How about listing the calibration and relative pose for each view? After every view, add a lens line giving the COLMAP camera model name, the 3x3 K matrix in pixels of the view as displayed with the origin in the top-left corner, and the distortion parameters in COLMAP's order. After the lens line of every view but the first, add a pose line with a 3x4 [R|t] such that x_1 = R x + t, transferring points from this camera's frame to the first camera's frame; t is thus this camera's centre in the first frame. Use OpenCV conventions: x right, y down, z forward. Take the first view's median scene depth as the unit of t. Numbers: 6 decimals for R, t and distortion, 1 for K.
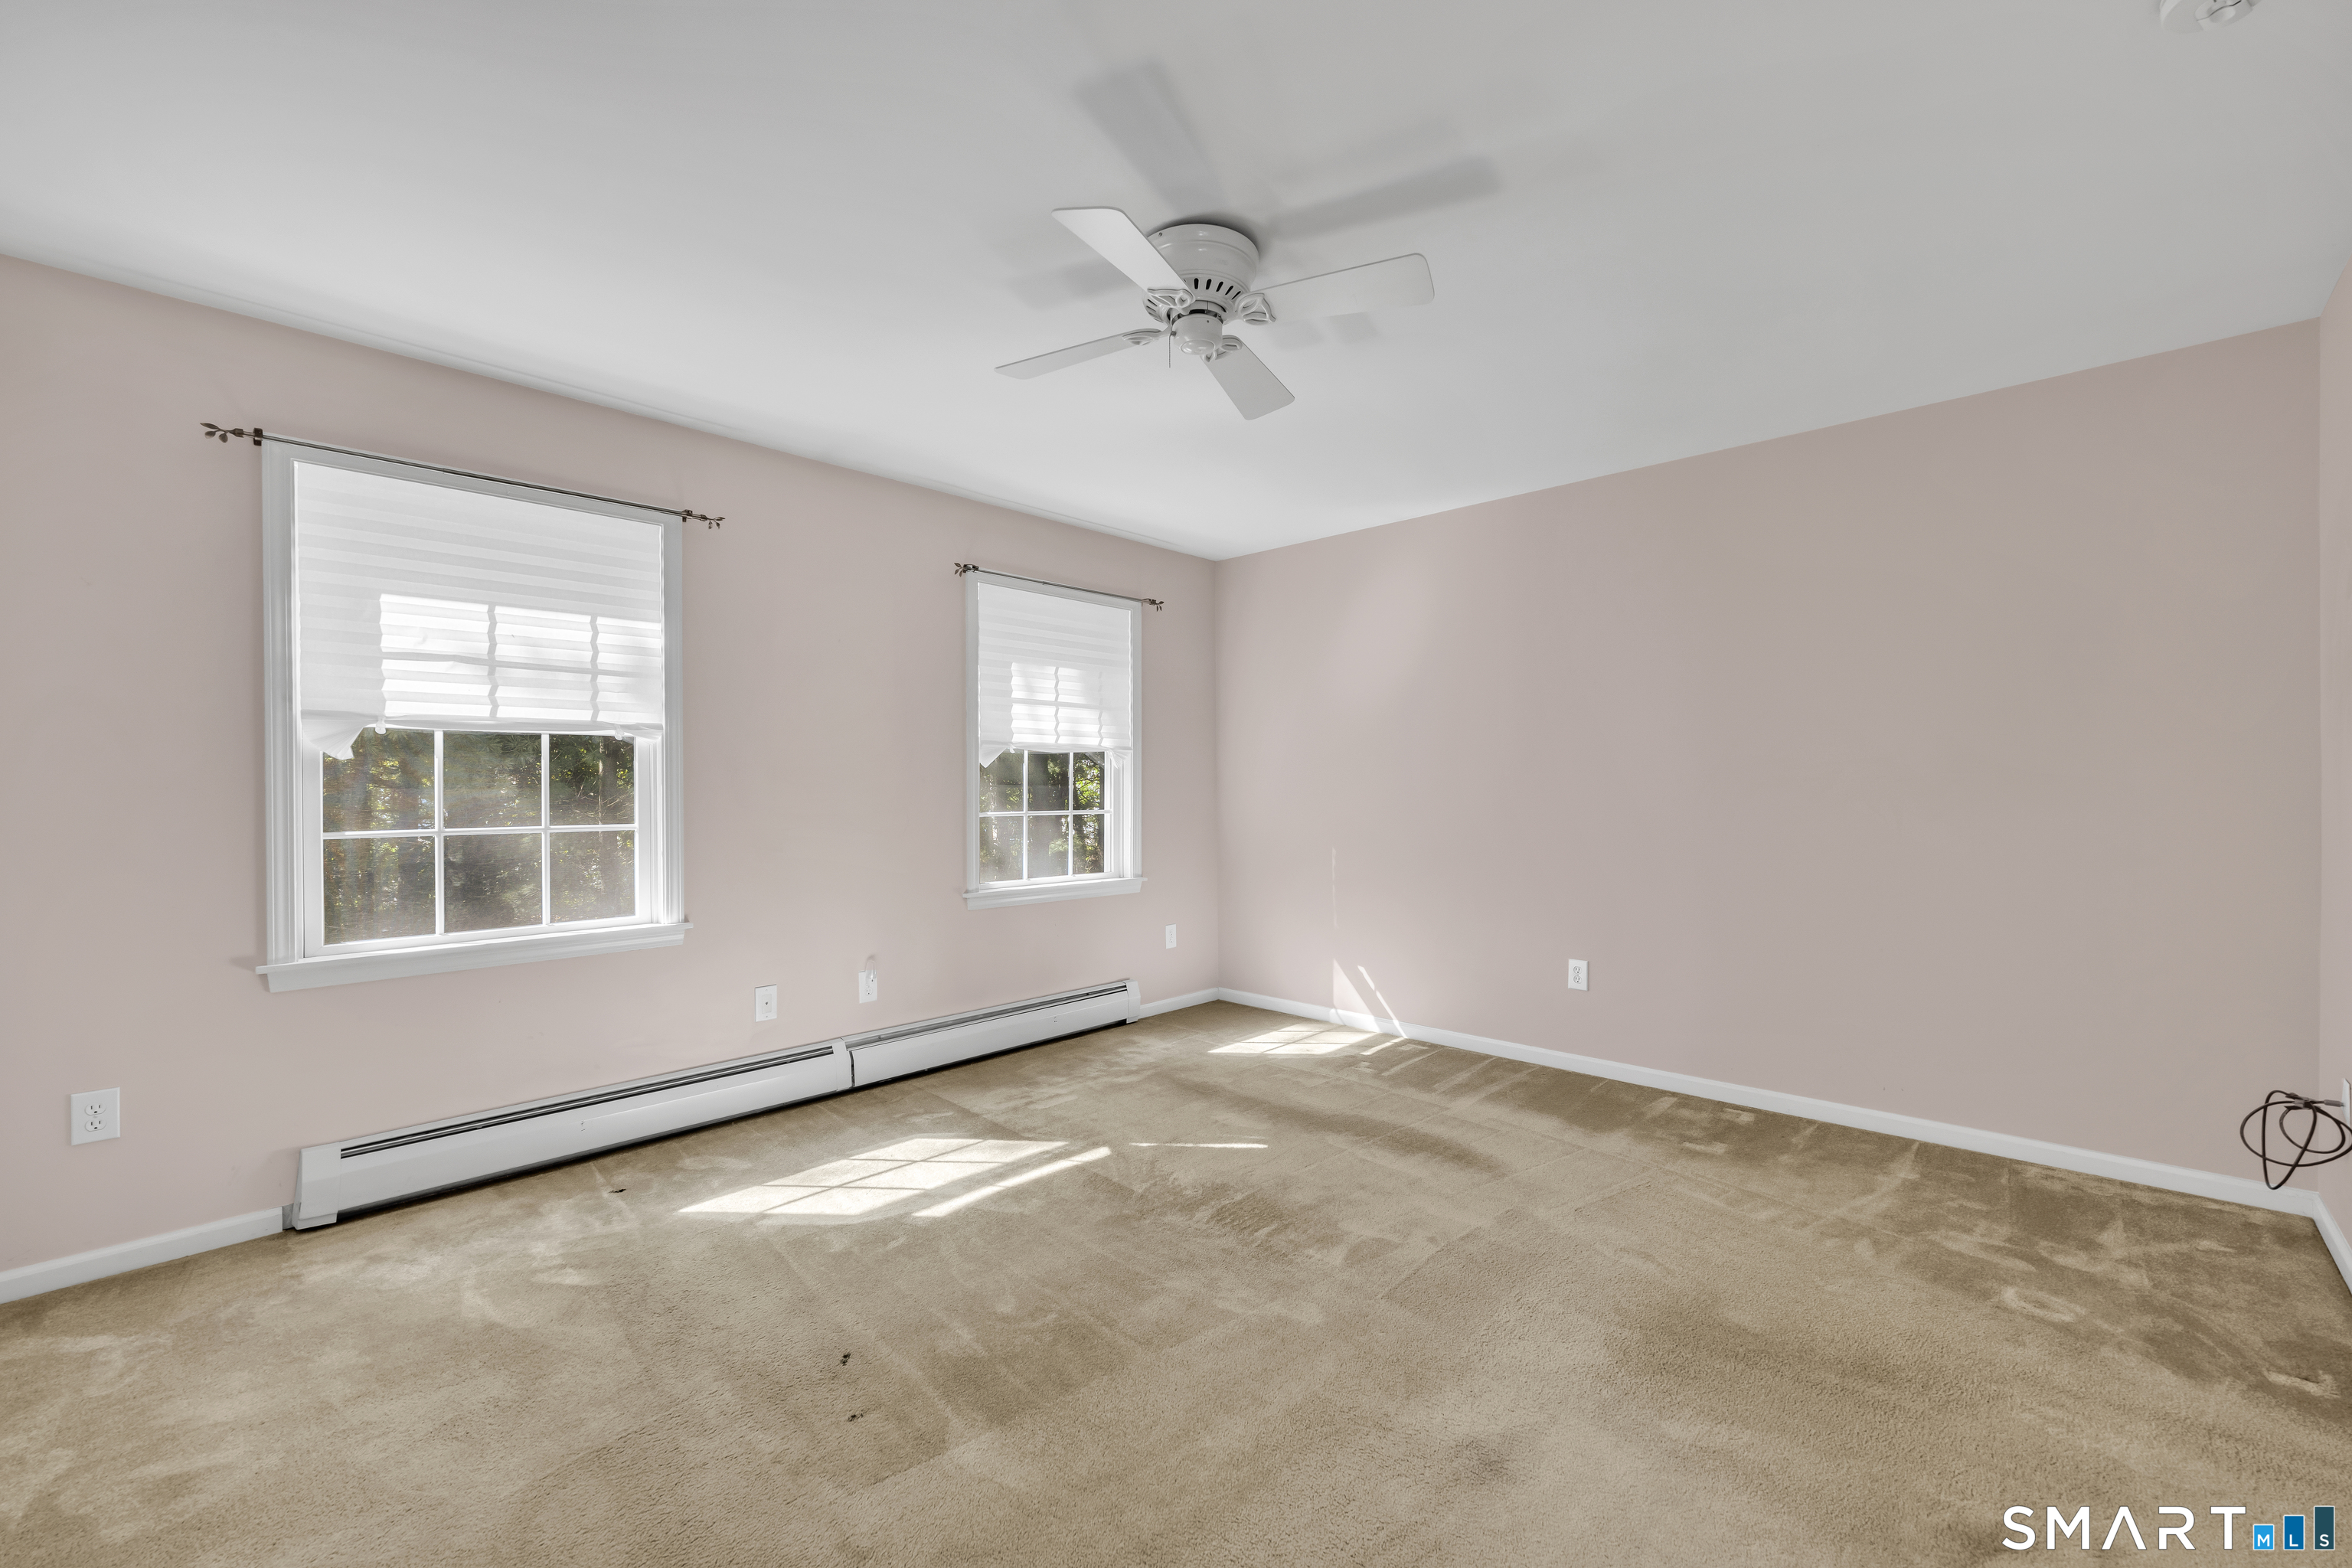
lens RADIAL K [[948.6, 0, 1177.1], [0, 948.6, 790.8], [0, 0, 1]] dist [0.006233, 0.000076]
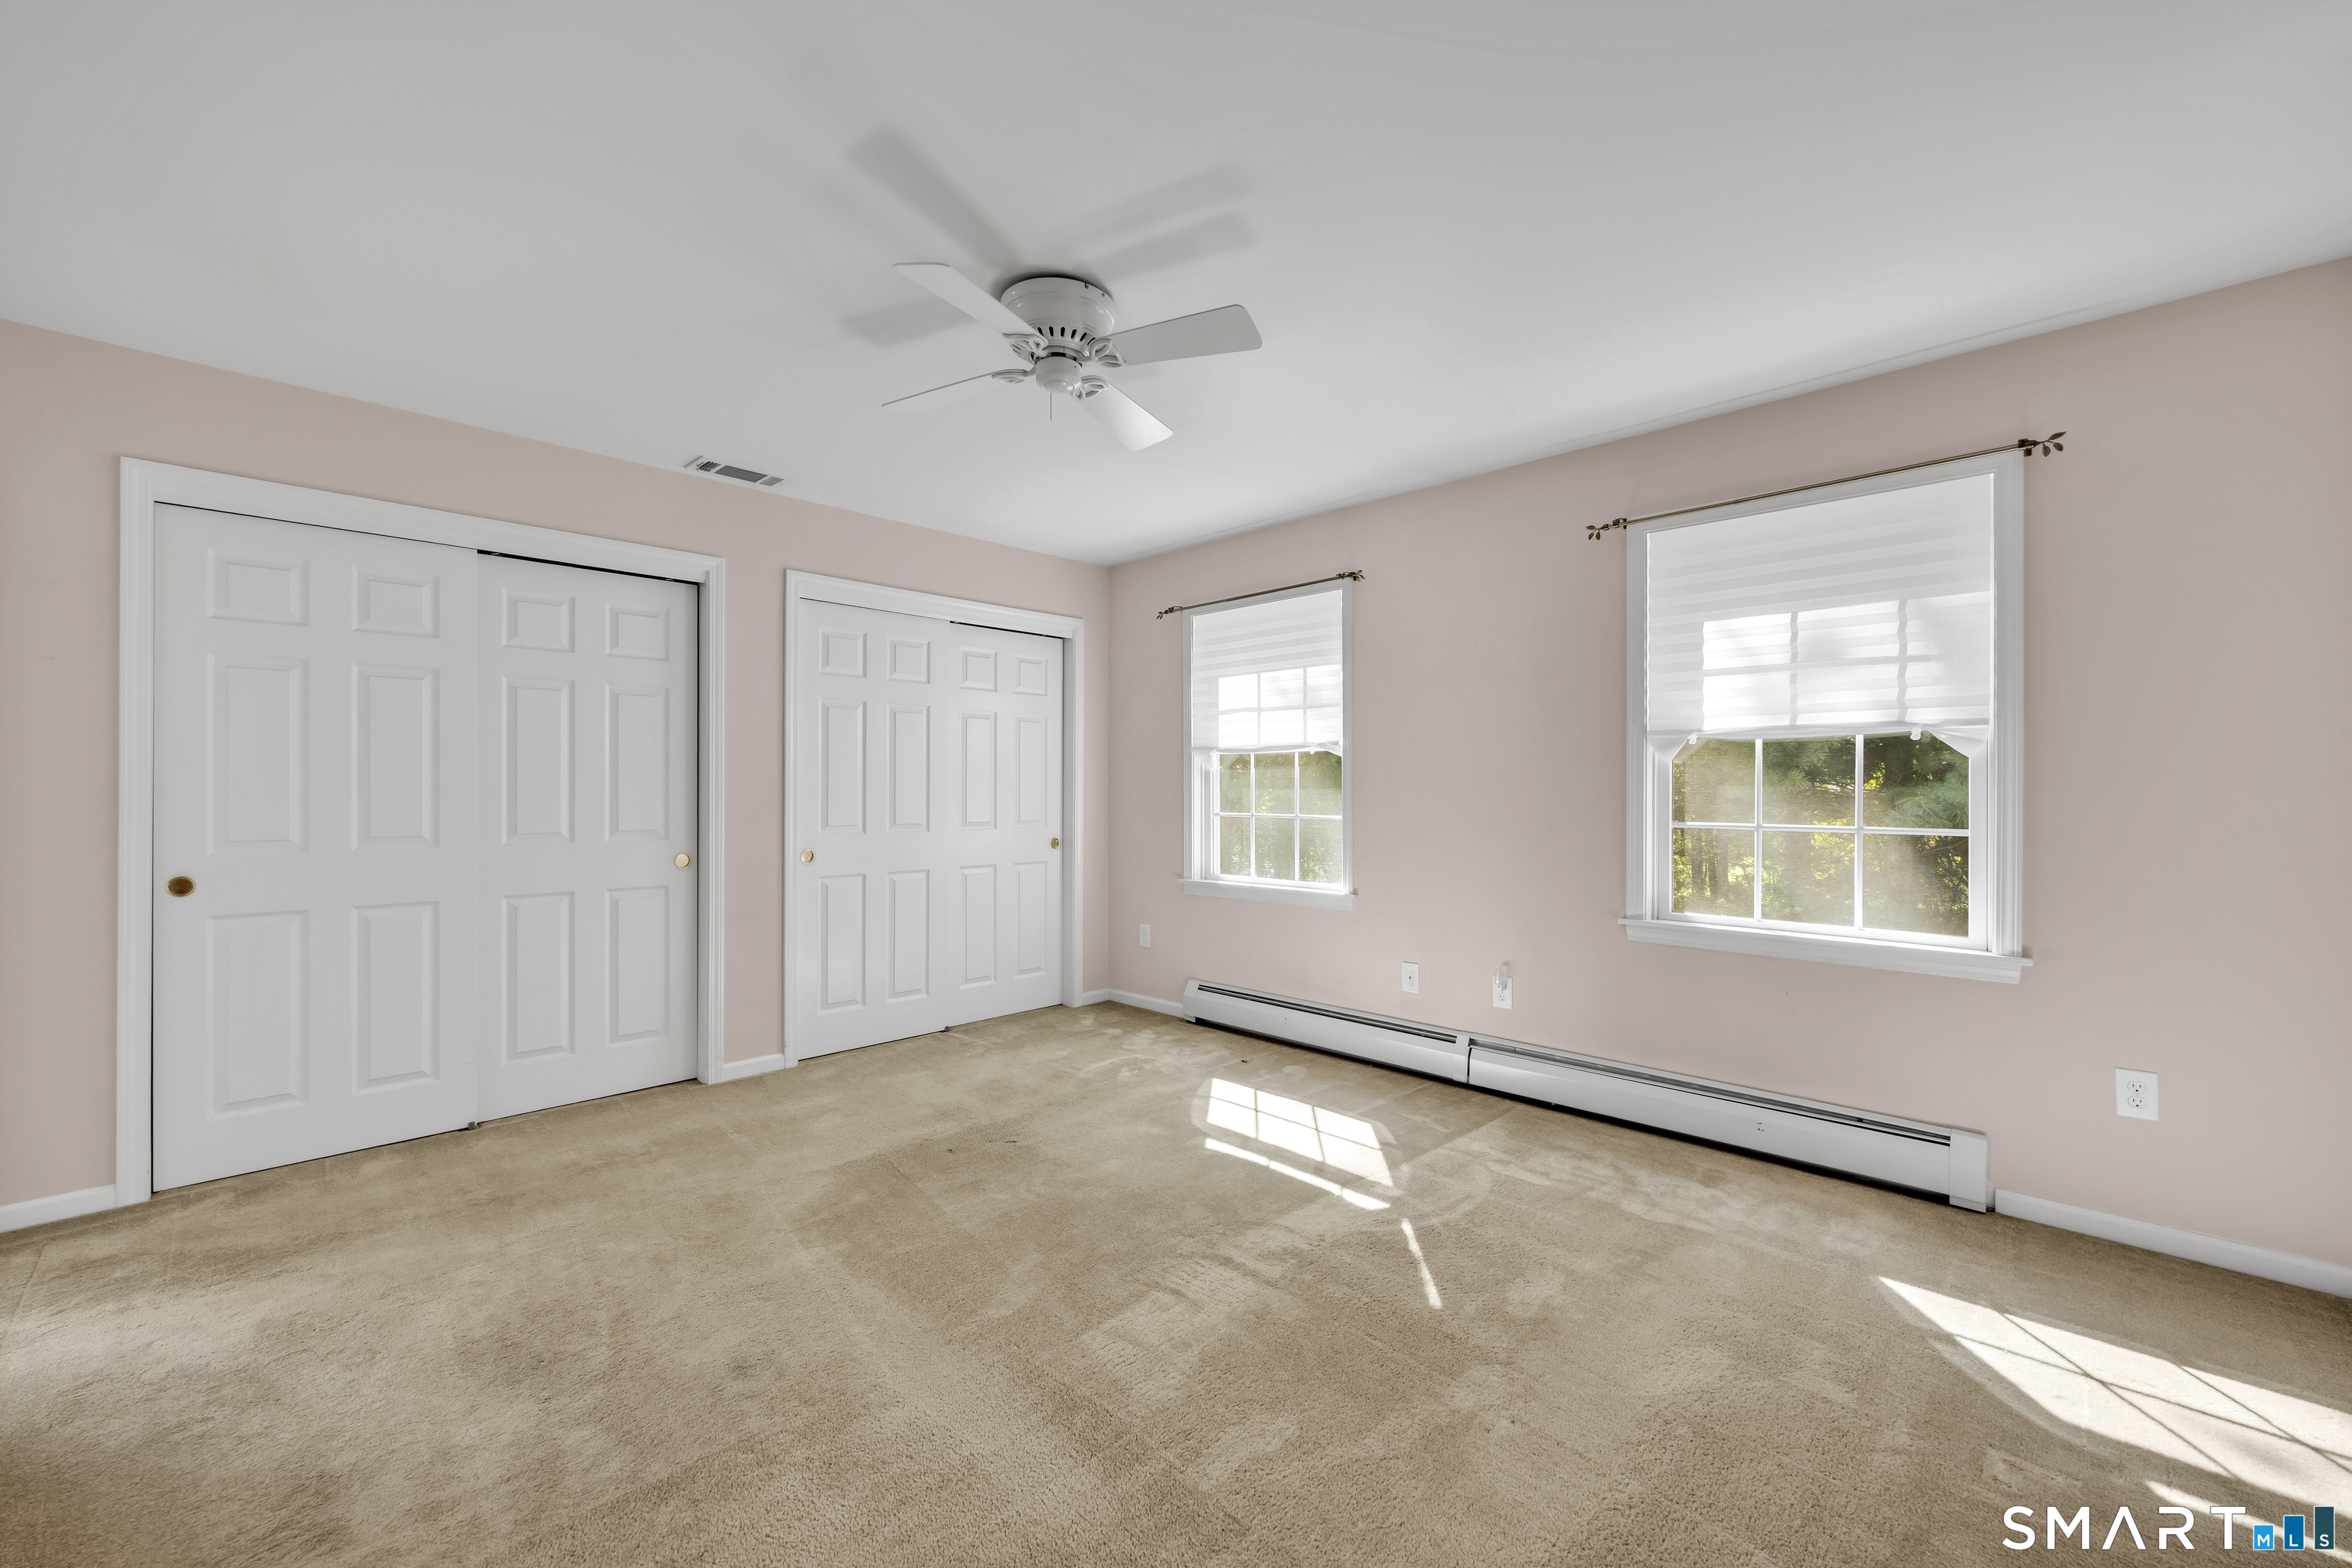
lens RADIAL K [[948.6, 0, 1177.1], [0, 948.6, 790.8], [0, 0, 1]] dist [0.006233, 0.000076]
pose [[-0.009372, 0.006916, -0.999932, 0.686473], [-0.005978, 0.999958, 0.006973, -0.006852], [0.999938, 0.006043, -0.009330, 0.705573]]
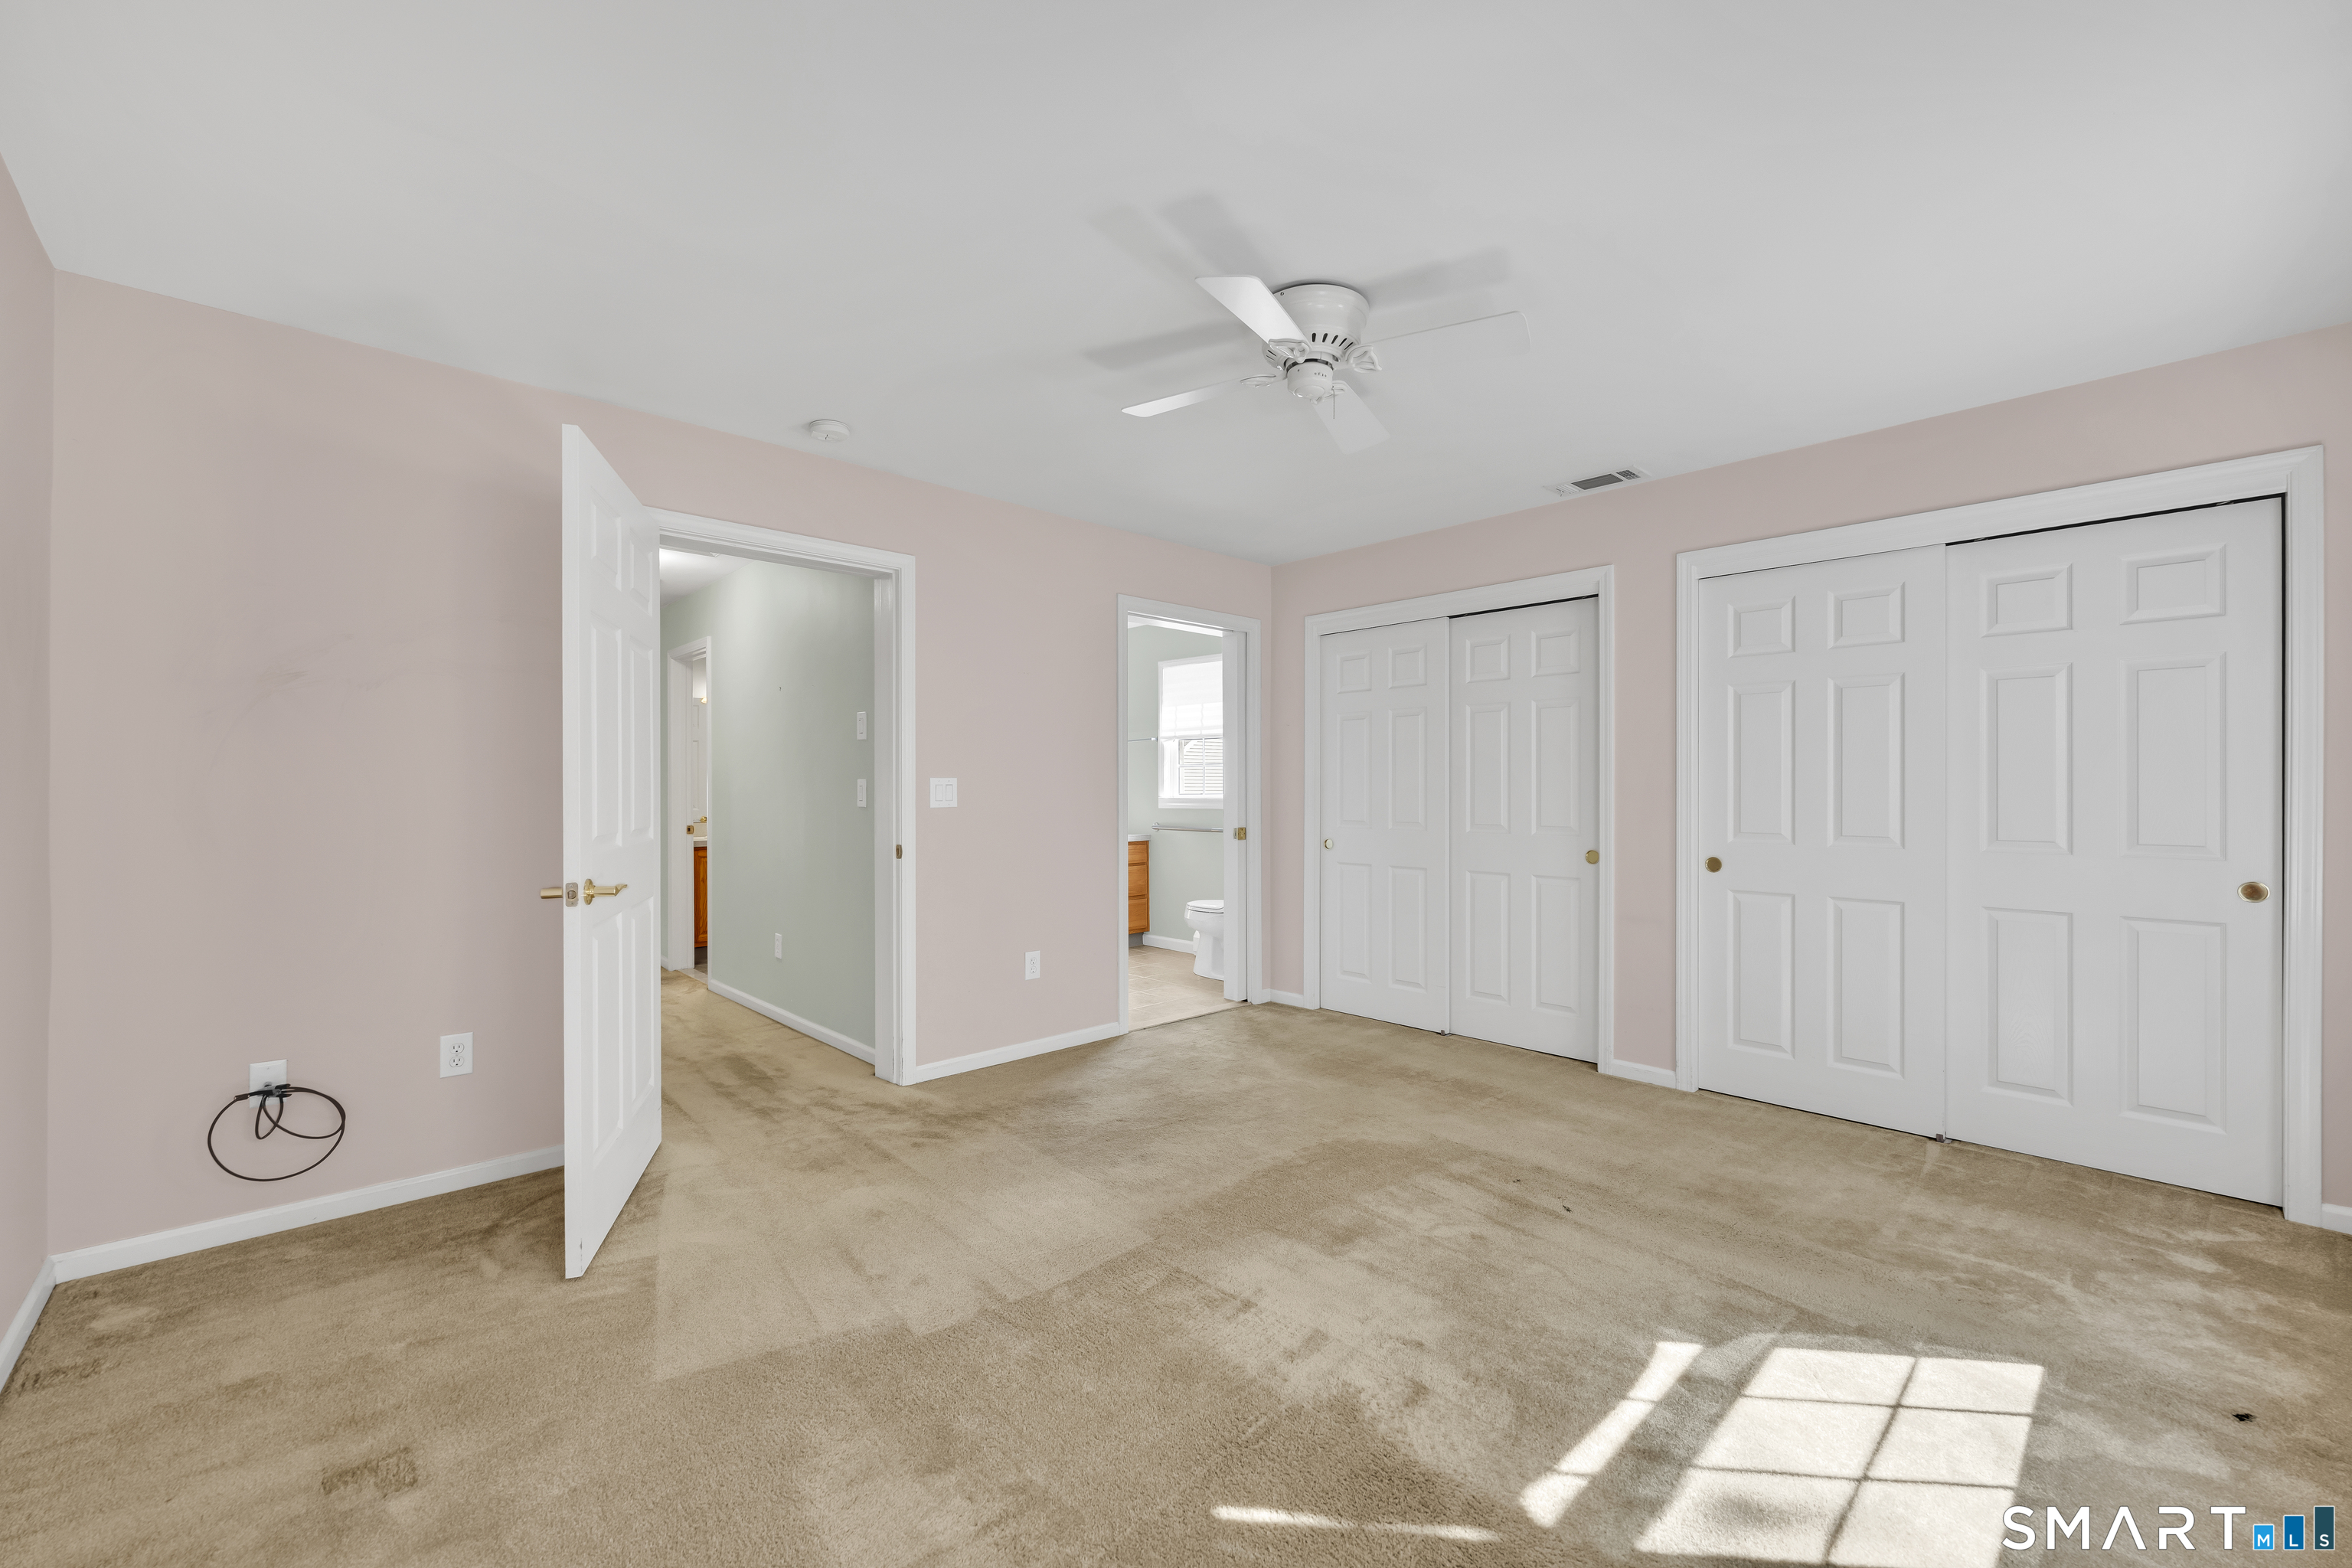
lens RADIAL K [[948.6, 0, 1177.1], [0, 948.6, 790.8], [0, 0, 1]] dist [0.006233, 0.000076]
pose [[-0.999022, 0.005388, 0.043882, 0.077442], [0.005614, 0.999972, 0.005020, -0.005609], [-0.043854, 0.005261, -0.999024, 1.299238]]
